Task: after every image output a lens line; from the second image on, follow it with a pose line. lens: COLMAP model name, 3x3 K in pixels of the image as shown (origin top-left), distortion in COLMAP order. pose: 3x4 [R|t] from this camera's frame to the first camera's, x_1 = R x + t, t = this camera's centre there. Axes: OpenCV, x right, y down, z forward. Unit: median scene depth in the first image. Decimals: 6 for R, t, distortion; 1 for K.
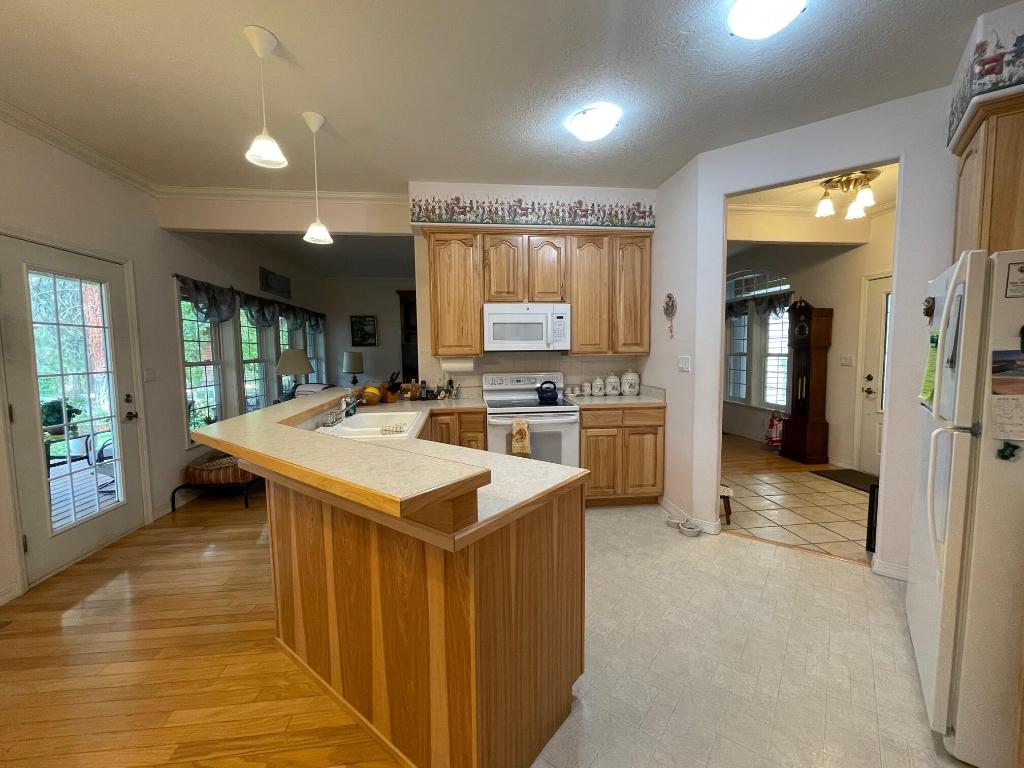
lens RADIAL K [[419.0, 0, 512.0], [0, 419.0, 384.0], [0, 0, 1]] dist [-0.000469, 0.000000]
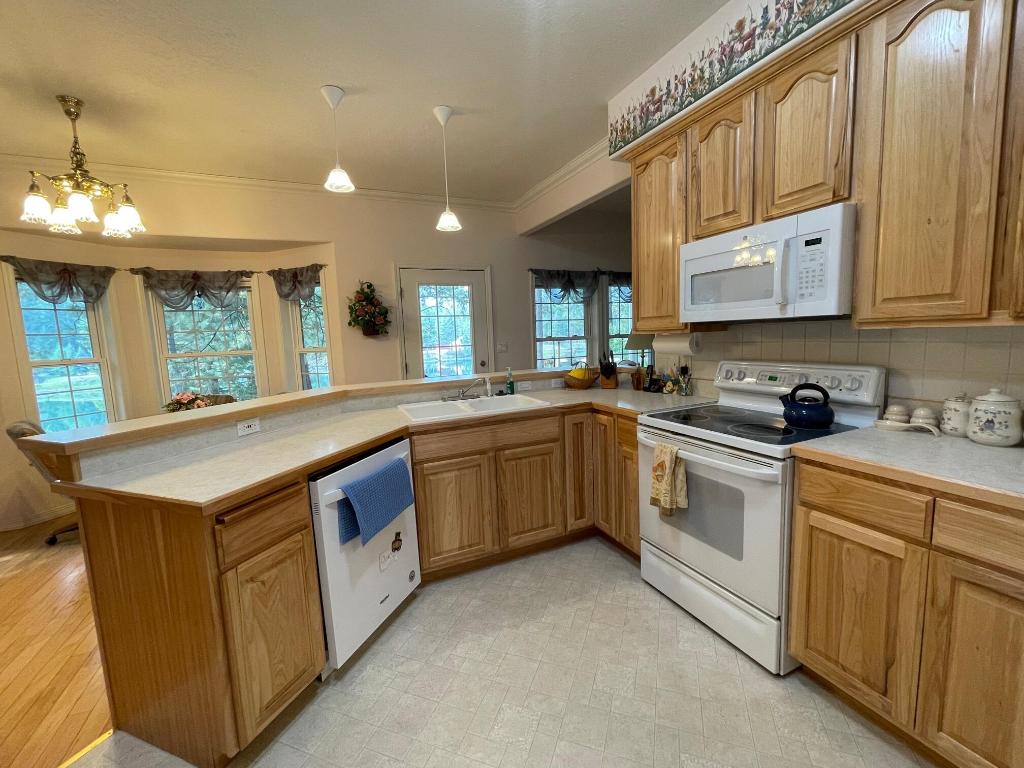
lens RADIAL K [[419.5, 0, 514.2], [0, 419.5, 377.7], [0, 0, 1]] dist [-0.000194, 0.000106]
pose [[0.329271, 0.095305, -0.939414, 0.437438], [-0.040732, 0.995401, 0.086708, -0.042700], [0.943357, 0.009713, 0.331638, 0.560818]]
